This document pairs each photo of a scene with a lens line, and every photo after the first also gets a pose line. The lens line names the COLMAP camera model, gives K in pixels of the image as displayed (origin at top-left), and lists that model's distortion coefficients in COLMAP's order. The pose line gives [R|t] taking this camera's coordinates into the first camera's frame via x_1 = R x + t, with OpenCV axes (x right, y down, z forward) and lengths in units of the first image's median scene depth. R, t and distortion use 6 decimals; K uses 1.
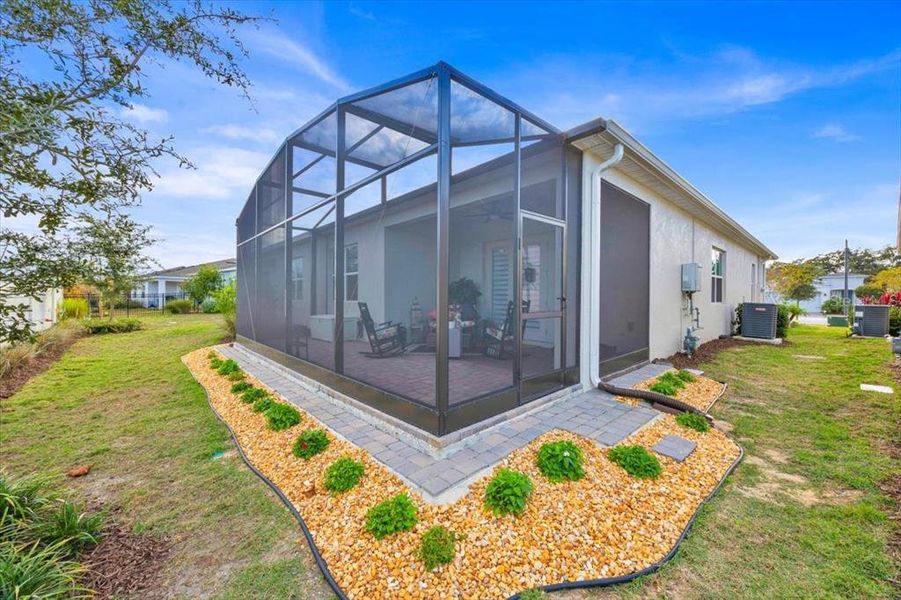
lens RADIAL K [[337.1, 0, 453.0], [0, 337.1, 300.7], [0, 0, 1]] dist [-0.011891, 0.000422]
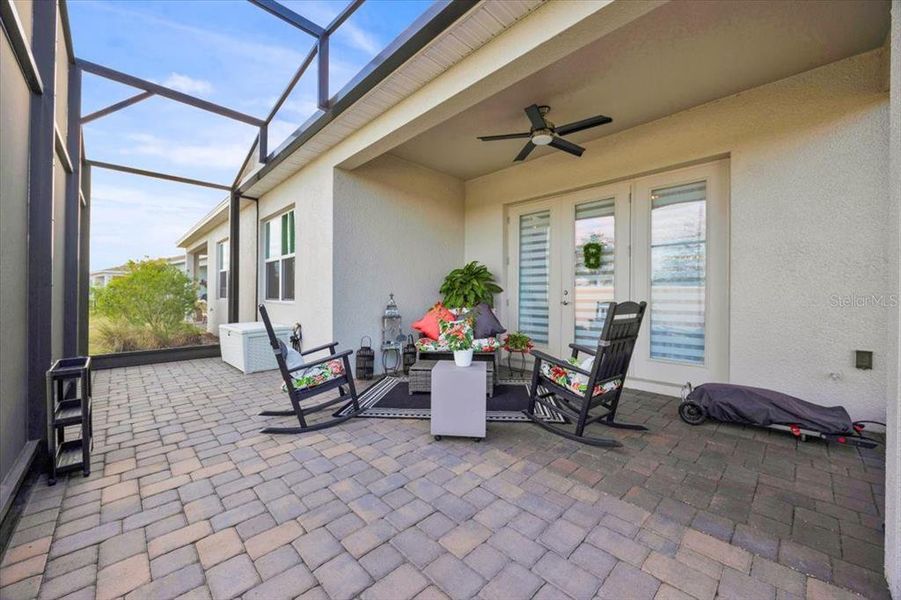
lens RADIAL K [[337.1, 0, 451.3], [0, 337.1, 296.3], [0, 0, 1]] dist [-0.011891, 0.000422]
pose [[0.999476, 0.001510, 0.032324, -0.027649], [-0.001286, 0.999975, -0.006946, -0.004121], [-0.032334, 0.006901, 0.999453, 0.430477]]
